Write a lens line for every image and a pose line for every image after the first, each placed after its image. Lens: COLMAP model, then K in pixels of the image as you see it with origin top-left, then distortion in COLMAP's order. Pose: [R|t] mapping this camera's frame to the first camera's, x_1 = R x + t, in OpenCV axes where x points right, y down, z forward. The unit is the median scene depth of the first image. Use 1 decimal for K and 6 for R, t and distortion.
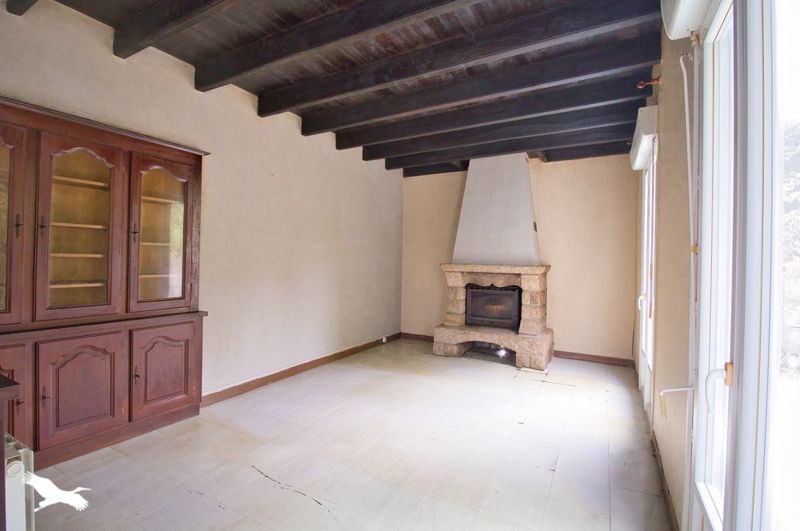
lens RADIAL K [[378.2, 0, 400.3], [0, 378.2, 262.4], [0, 0, 1]] dist [0.000854, 0.000171]
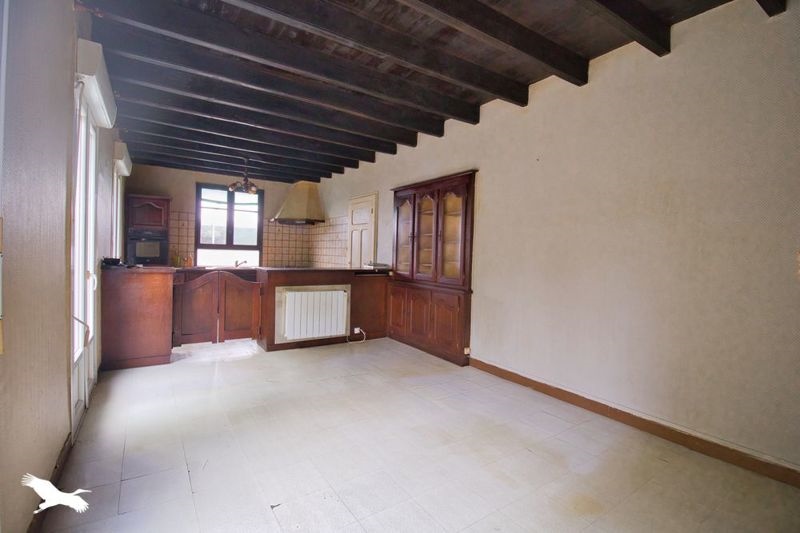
lens RADIAL K [[378.2, 0, 400.3], [0, 378.2, 263.4], [0, 0, 1]] dist [0.000854, 0.000171]
pose [[-0.459178, 0.001907, -0.888342, 0.738311], [-0.030401, 0.999378, 0.017859, 0.014186], [0.887824, 0.035207, -0.458835, 1.363270]]
